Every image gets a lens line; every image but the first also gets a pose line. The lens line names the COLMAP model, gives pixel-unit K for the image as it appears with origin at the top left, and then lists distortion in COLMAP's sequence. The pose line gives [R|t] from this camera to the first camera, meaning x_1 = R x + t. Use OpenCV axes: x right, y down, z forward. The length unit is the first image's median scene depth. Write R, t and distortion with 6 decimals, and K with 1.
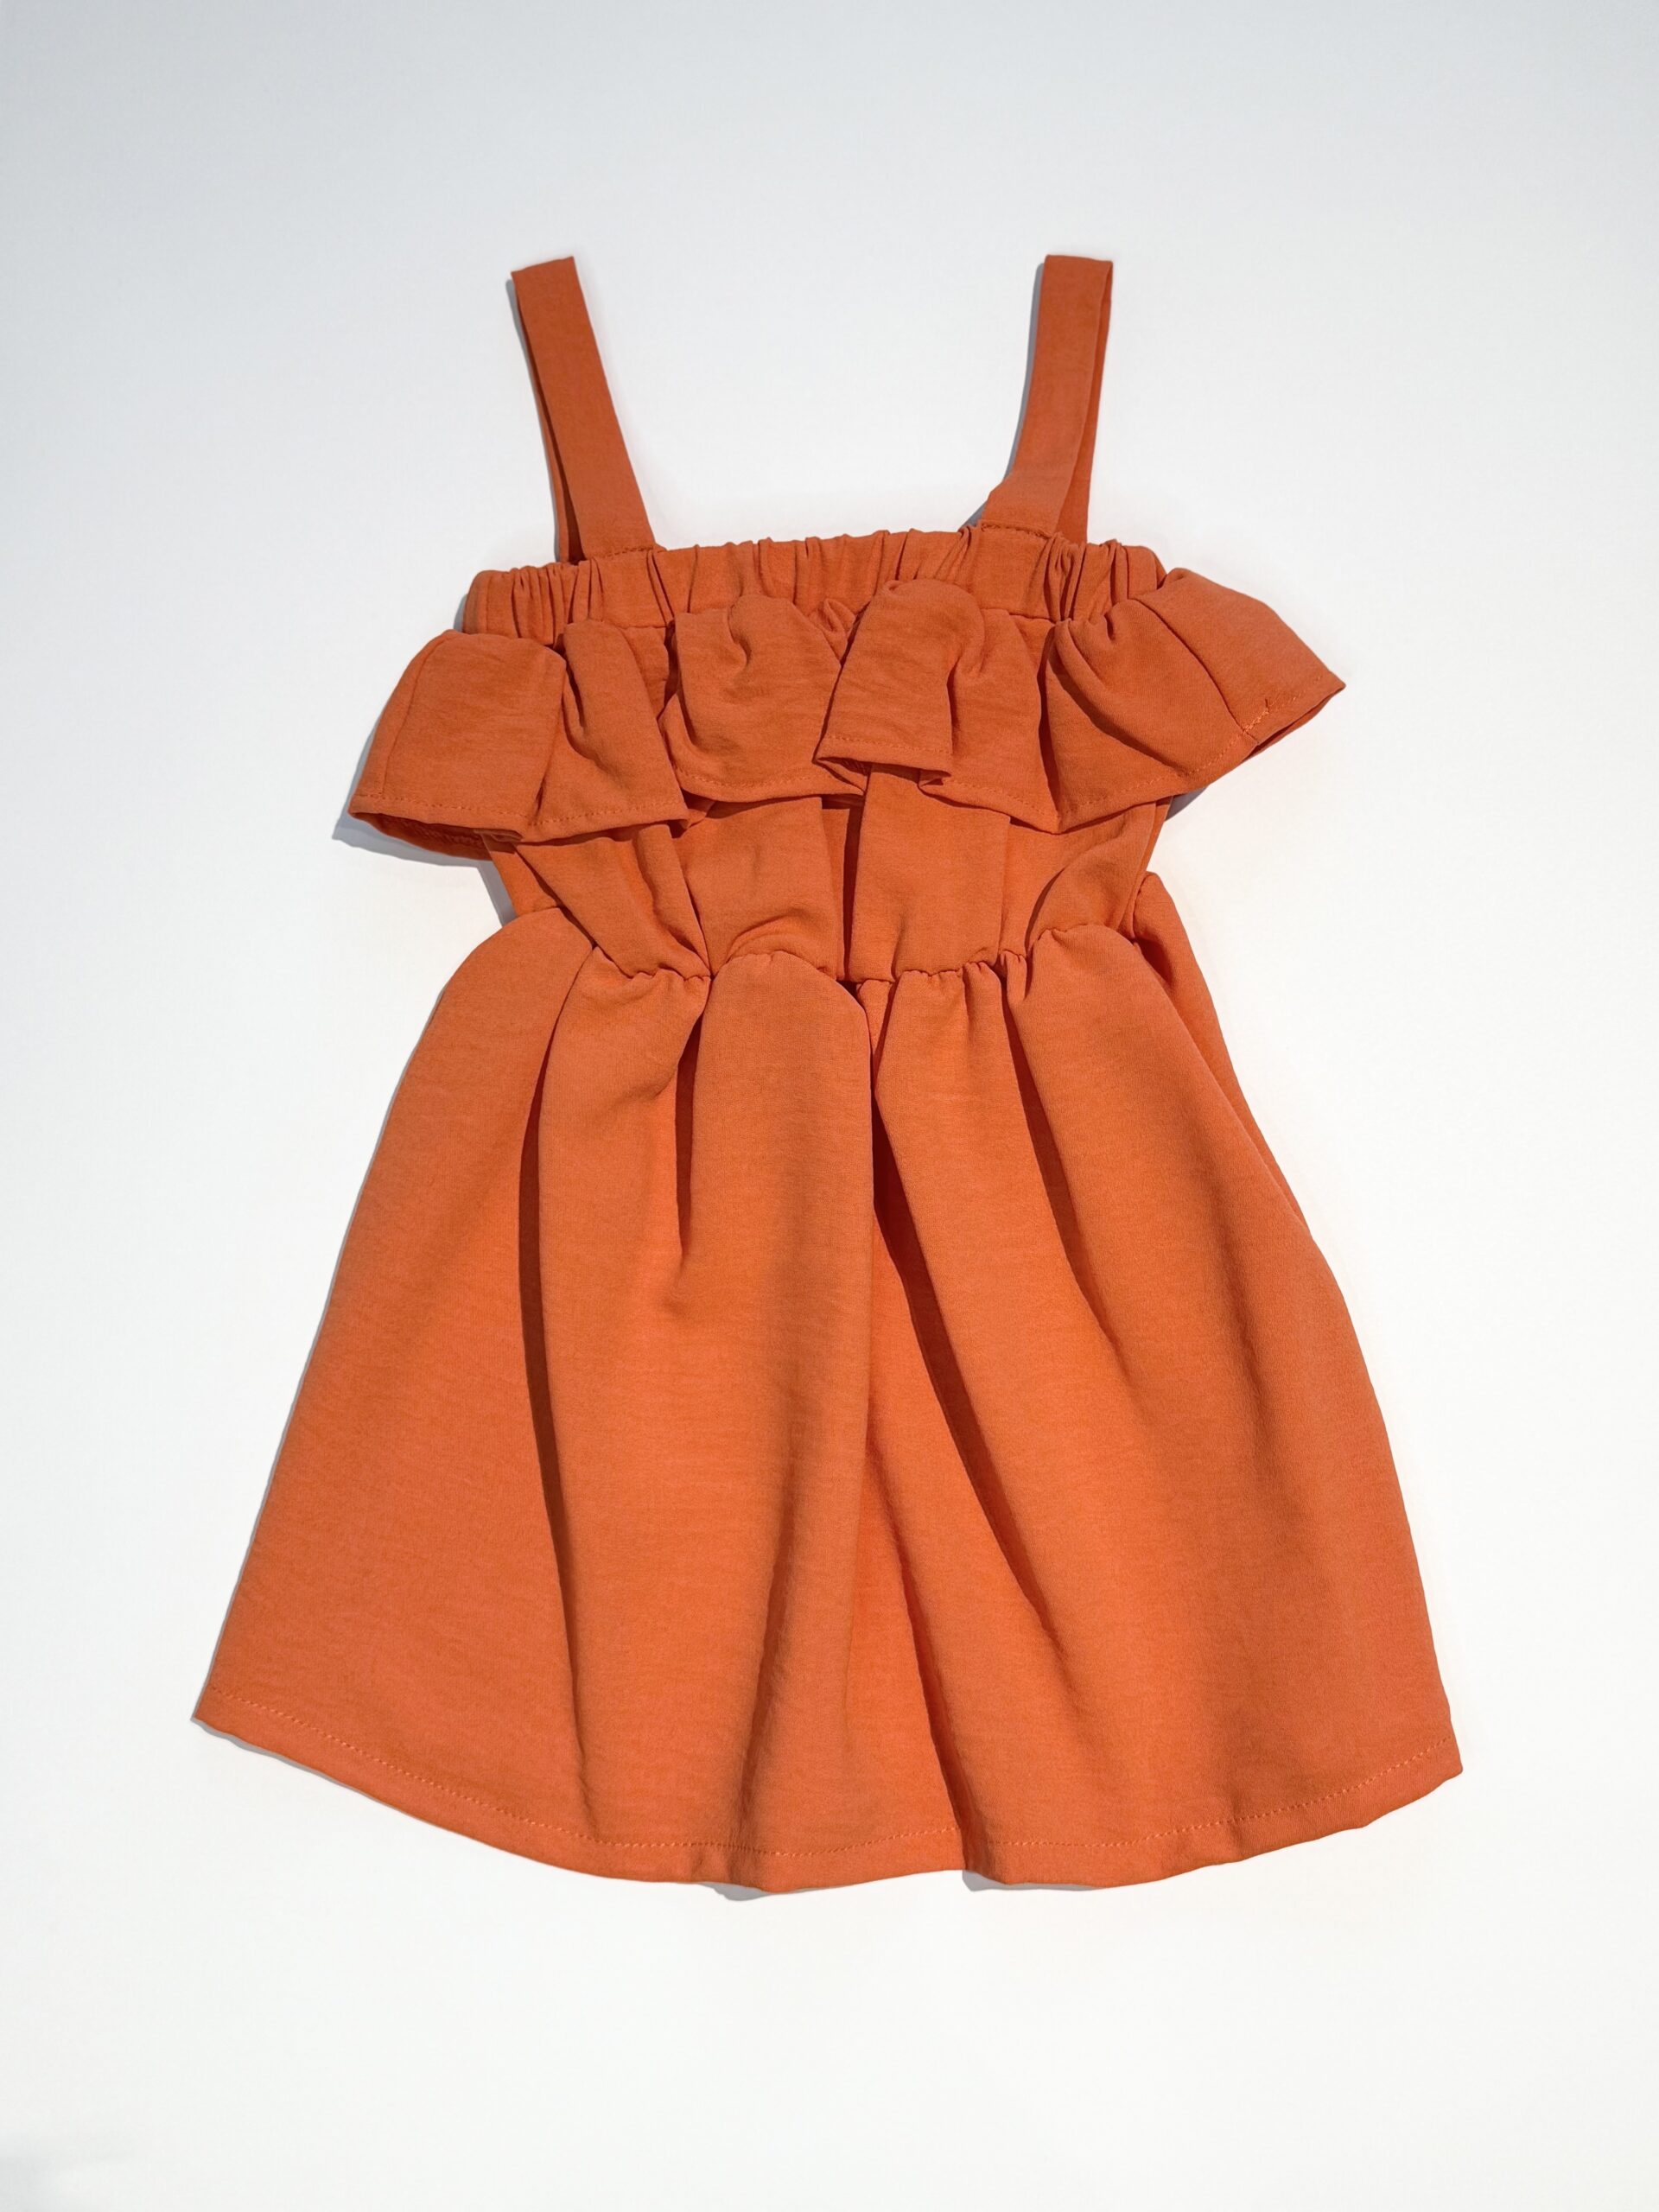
lens RADIAL K [[2484.1, 0, 829.5], [0, 2484.1, 1106.0], [0, 0, 1]] dist [0.176586, -0.501976]
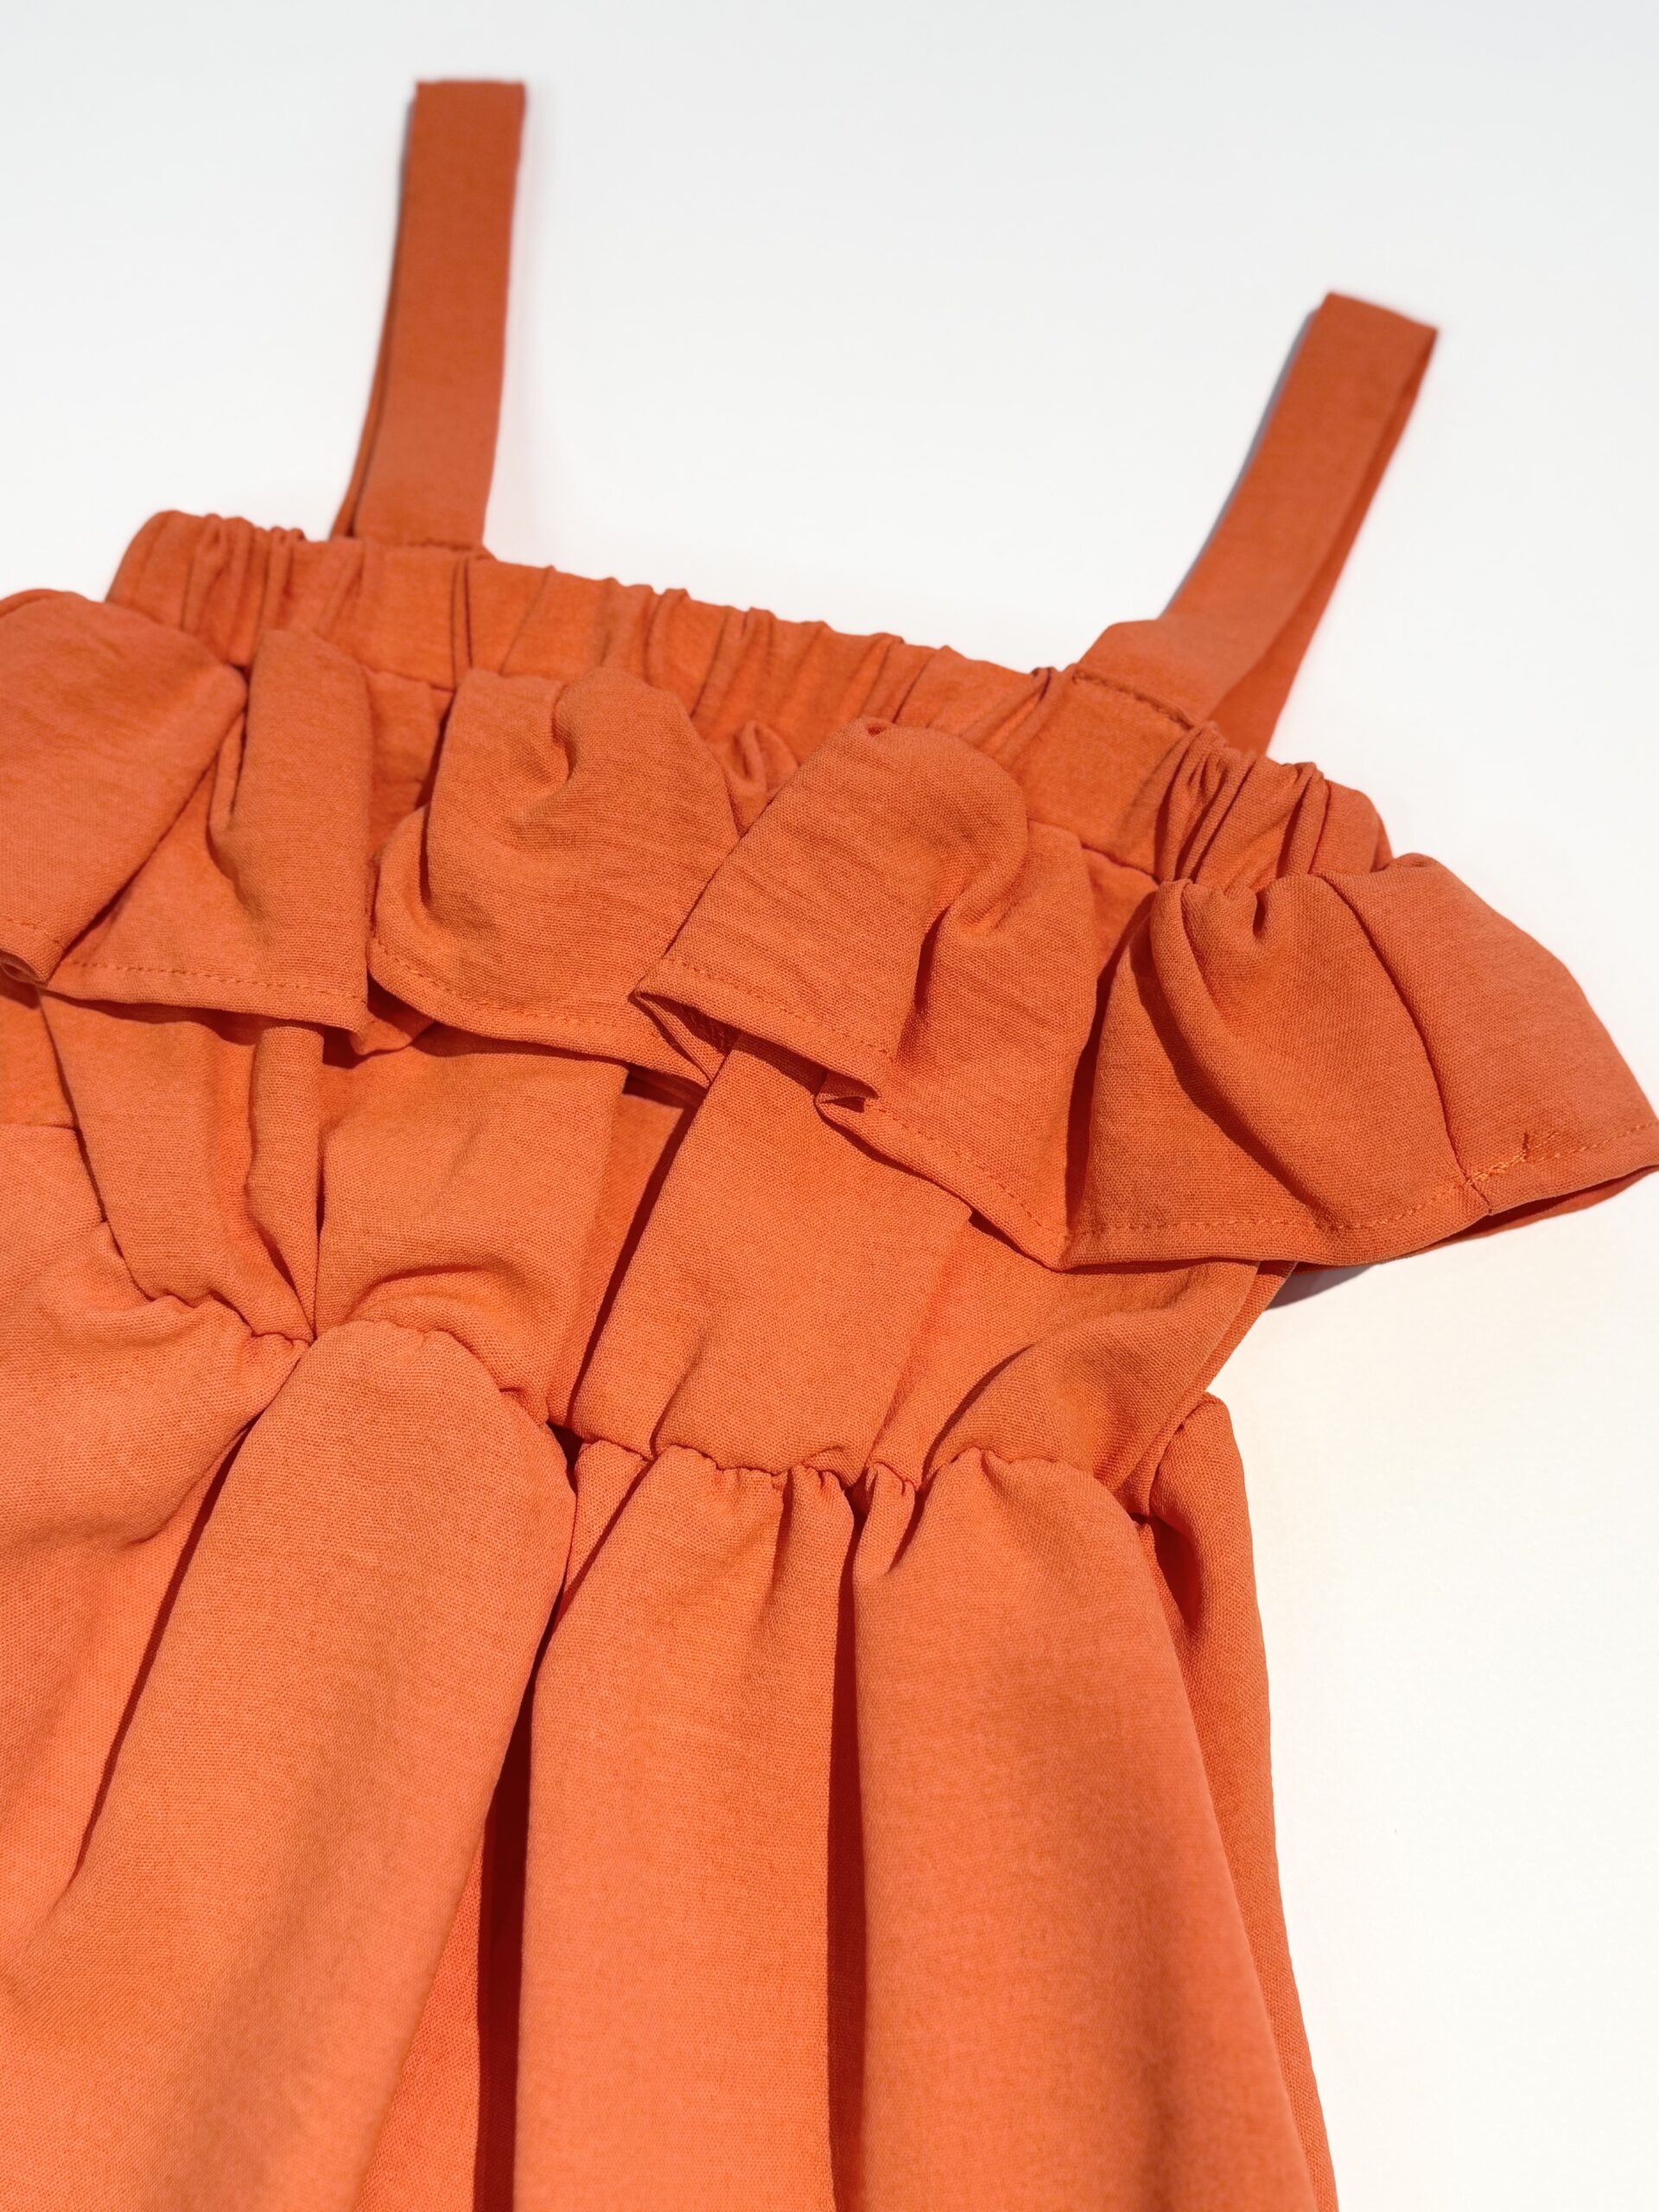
lens RADIAL K [[2484.1, 0, 829.5], [0, 2484.1, 1106.0], [0, 0, 1]] dist [0.176586, -0.501976]
pose [[0.956814, 0.279323, -0.080527, 0.079834], [-0.288993, 0.943947, -0.159523, -0.047278], [0.031454, 0.175905, 0.983904, 0.500908]]
